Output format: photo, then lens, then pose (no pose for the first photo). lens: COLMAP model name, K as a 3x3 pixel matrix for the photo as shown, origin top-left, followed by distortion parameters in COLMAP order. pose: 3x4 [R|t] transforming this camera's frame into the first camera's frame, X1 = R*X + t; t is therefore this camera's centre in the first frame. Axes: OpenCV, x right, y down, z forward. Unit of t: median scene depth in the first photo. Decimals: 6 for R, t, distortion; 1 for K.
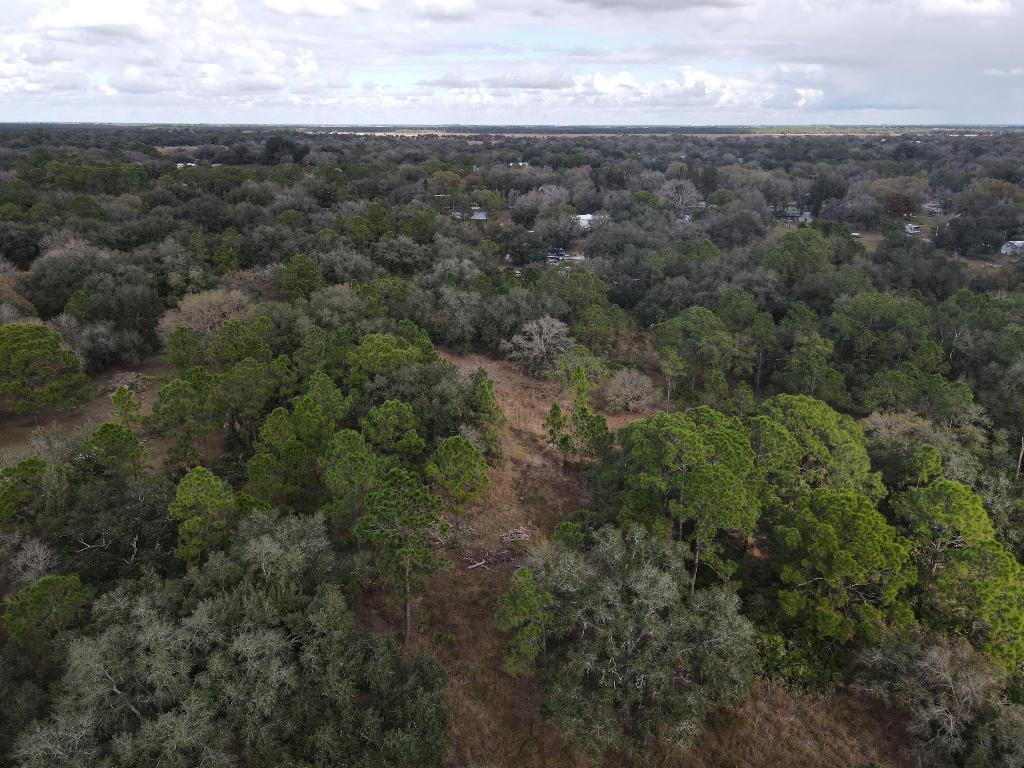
lens RADIAL K [[743.4, 0, 508.0], [0, 743.4, 381.3], [0, 0, 1]] dist [0.010413, 0.010228]
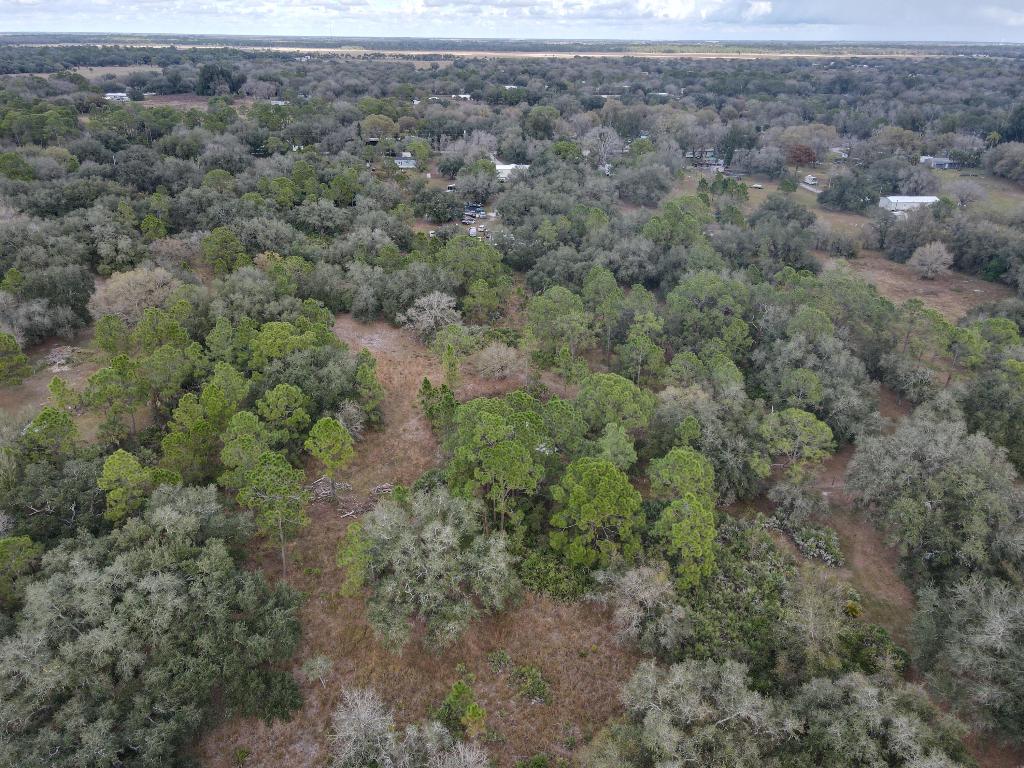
lens RADIAL K [[743.4, 0, 510.5], [0, 743.4, 382.3], [0, 0, 1]] dist [0.010413, 0.010228]
pose [[0.998362, -0.017136, 0.054580, 0.076555], [0.011450, 0.994632, 0.102844, -0.049851], [-0.056050, -0.102051, 0.993199, -0.124546]]
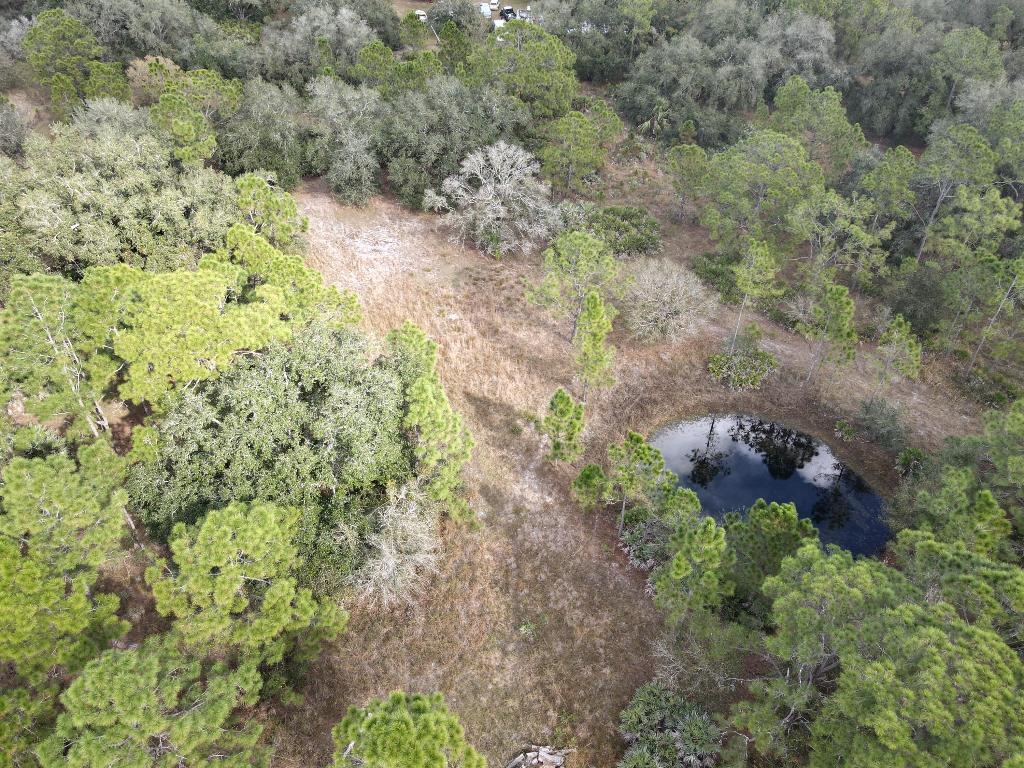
lens RADIAL K [[743.4, 0, 508.6], [0, 743.4, 378.8], [0, 0, 1]] dist [0.010413, 0.010228]
pose [[0.989951, -0.082242, 0.115038, -0.018141], [0.035890, 0.932975, 0.358148, -0.094283], [-0.136782, -0.350421, 0.926551, 0.299505]]
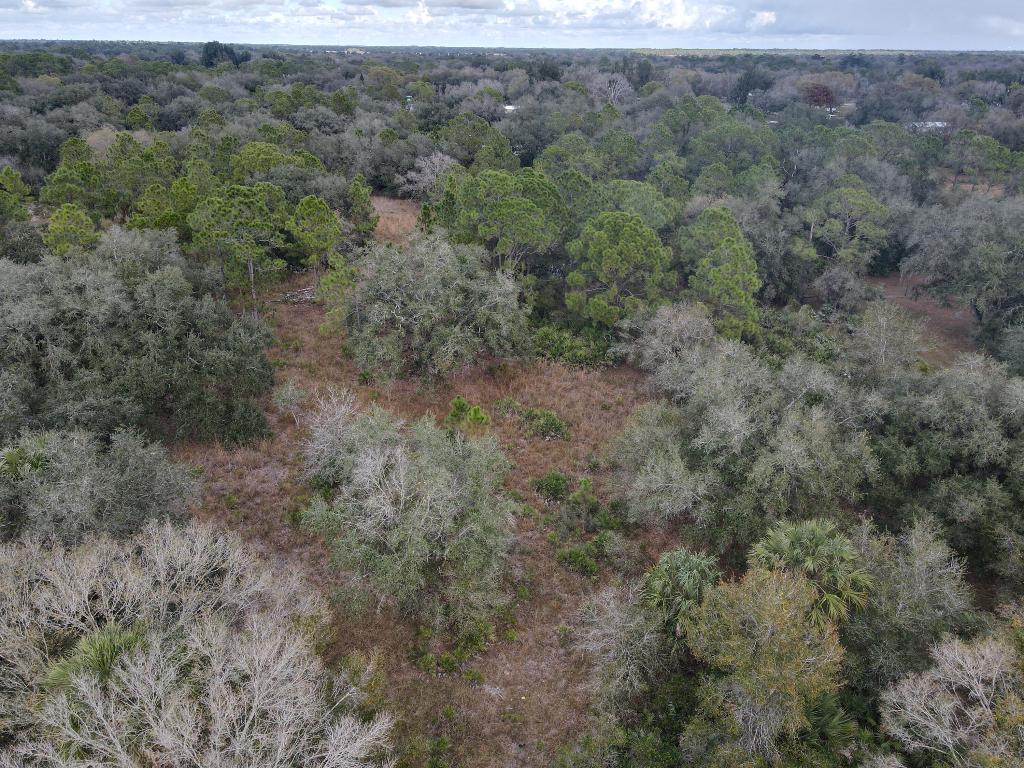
lens RADIAL K [[743.4, 0, 509.5], [0, 743.4, 383.4], [0, 0, 1]] dist [0.010413, 0.010228]
pose [[0.998772, -0.013460, 0.047675, 0.074941], [0.009072, 0.995801, 0.091097, 0.110588], [-0.048701, -0.090553, 0.994700, -0.072215]]
